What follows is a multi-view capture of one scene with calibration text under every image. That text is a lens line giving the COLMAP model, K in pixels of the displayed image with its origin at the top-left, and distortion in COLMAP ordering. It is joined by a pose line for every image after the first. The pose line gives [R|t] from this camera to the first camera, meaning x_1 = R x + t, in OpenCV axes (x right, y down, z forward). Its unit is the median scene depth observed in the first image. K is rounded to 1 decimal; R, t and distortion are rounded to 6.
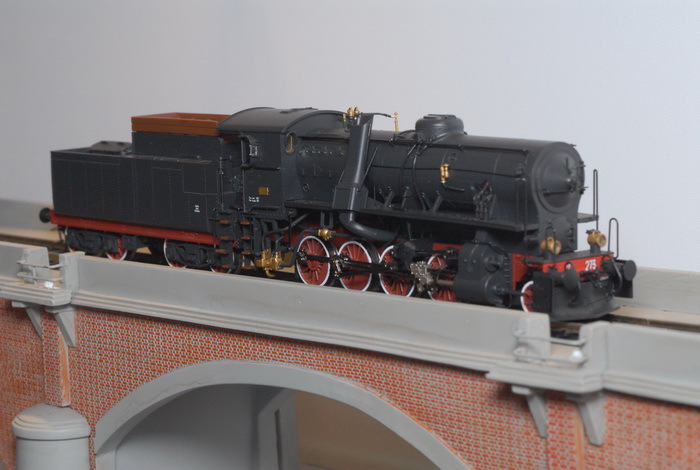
lens RADIAL K [[2093.6, 0, 350.0], [0, 2093.6, 235.0], [0, 0, 1]] dist [0.122547, 2.170270]
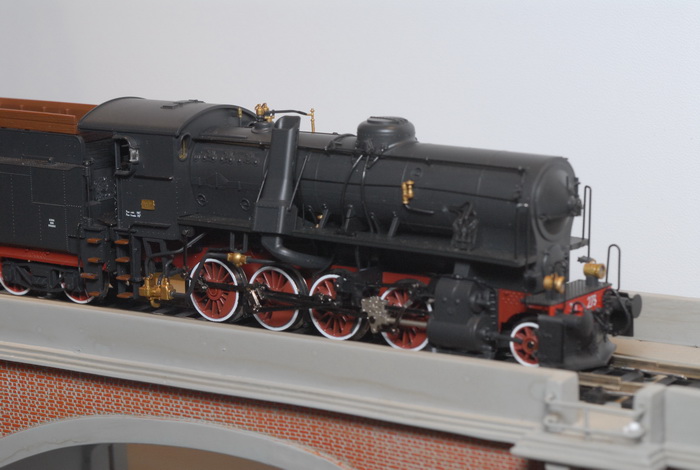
lens RADIAL K [[2093.6, 0, 350.0], [0, 2093.6, 235.0], [0, 0, 1]] dist [0.122547, 2.170270]
pose [[0.970365, -0.029496, 0.239835, -0.172470], [0.014961, 0.997952, 0.062201, -0.062940], [-0.241179, -0.056769, 0.968819, 0.194781]]
